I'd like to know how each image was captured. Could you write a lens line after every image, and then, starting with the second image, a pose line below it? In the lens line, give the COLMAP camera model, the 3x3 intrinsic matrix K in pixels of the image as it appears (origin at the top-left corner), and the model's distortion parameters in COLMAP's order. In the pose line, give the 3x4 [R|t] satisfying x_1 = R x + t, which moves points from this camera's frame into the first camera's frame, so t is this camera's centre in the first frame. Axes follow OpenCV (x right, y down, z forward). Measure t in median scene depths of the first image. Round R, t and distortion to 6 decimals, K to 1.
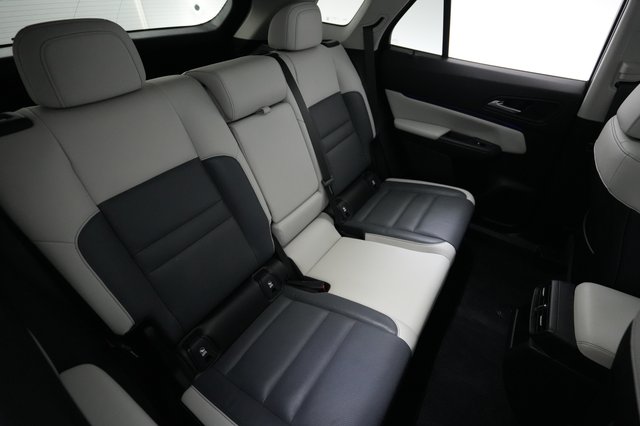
lens RADIAL K [[316.2, 0, 320.0], [0, 316.2, 213.0], [0, 0, 1]] dist [-0.023828, -0.000120]
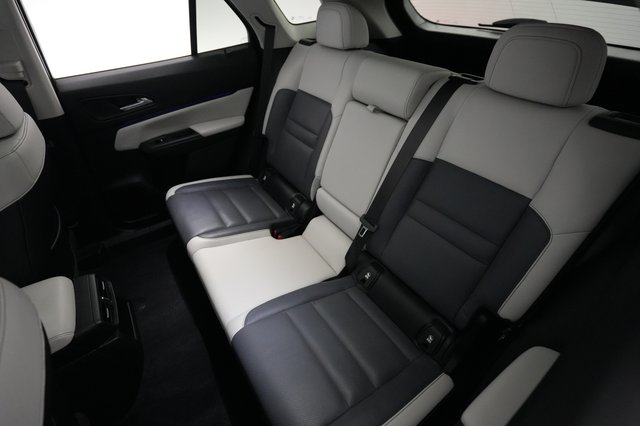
lens RADIAL K [[316.2, 0, 320.0], [0, 316.2, 213.0], [0, 0, 1]] dist [-0.023828, -0.000120]
pose [[-0.401532, 0.551646, -0.731066, 0.851559], [-0.533090, 0.508301, 0.676347, -0.776339], [0.744706, 0.661299, 0.089978, 1.032381]]
